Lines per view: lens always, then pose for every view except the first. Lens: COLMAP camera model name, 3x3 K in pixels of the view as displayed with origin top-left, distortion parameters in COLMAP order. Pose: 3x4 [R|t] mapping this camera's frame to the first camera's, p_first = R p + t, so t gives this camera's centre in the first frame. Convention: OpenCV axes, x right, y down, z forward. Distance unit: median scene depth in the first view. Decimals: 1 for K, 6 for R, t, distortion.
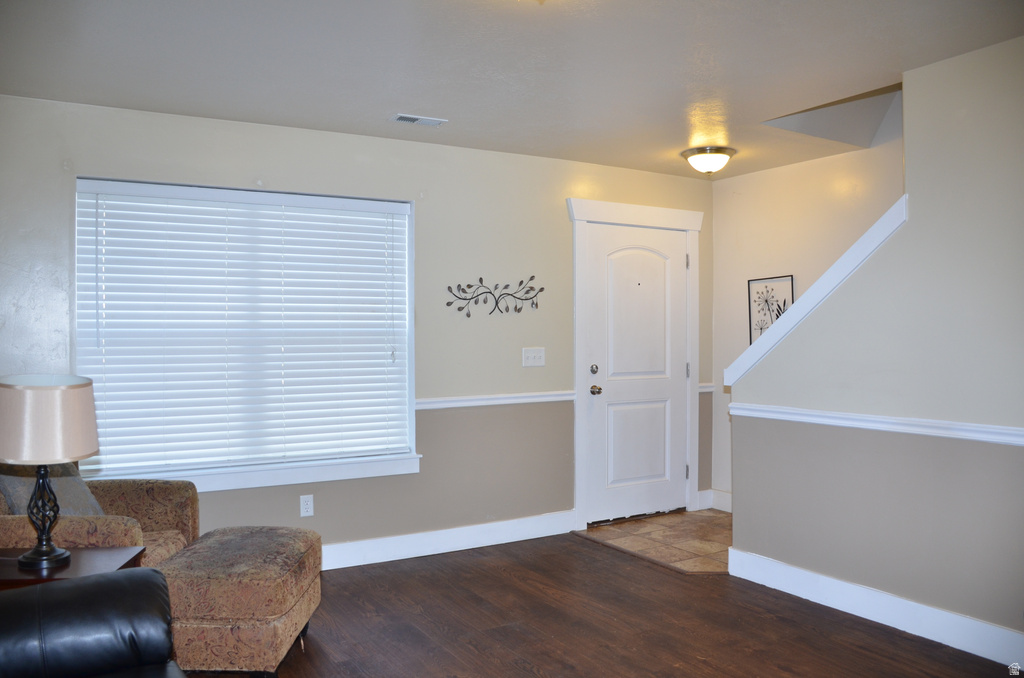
lens RADIAL K [[798.3, 0, 512.0], [0, 798.3, 339.0], [0, 0, 1]] dist [-0.126643, -0.000649]
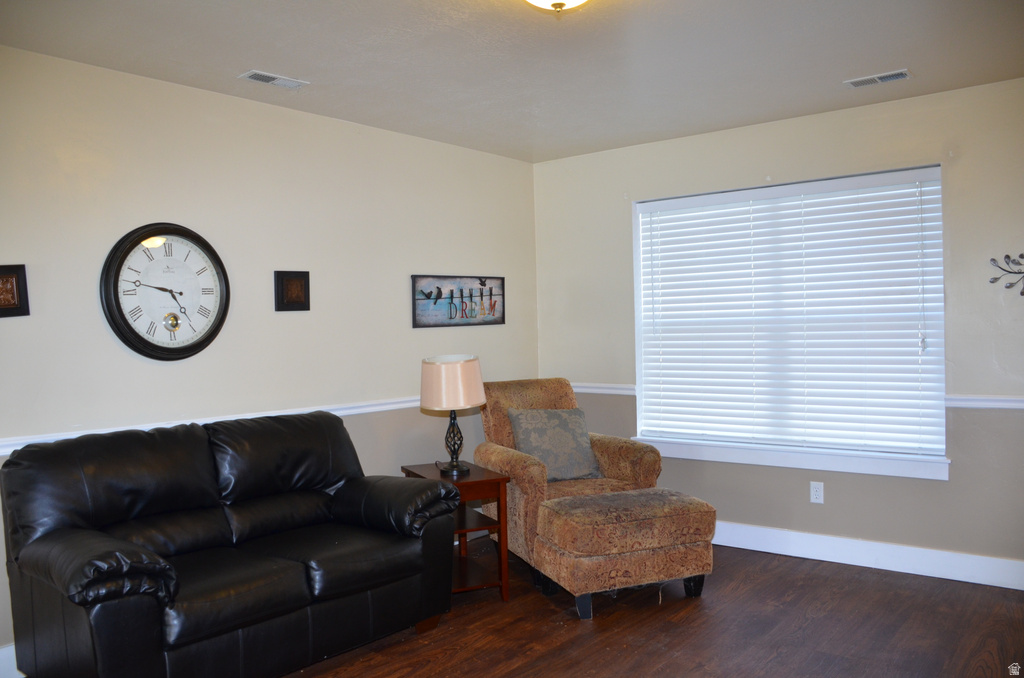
lens RADIAL K [[794.0, 0, 512.0], [0, 794.0, 339.0], [0, 0, 1]] dist [-0.147760, 0.109451]
pose [[0.341346, 0.007212, -0.939910, 0.541585], [0.014638, 0.999809, 0.012988, -0.001708], [0.939824, -0.018192, 0.341176, 0.309261]]
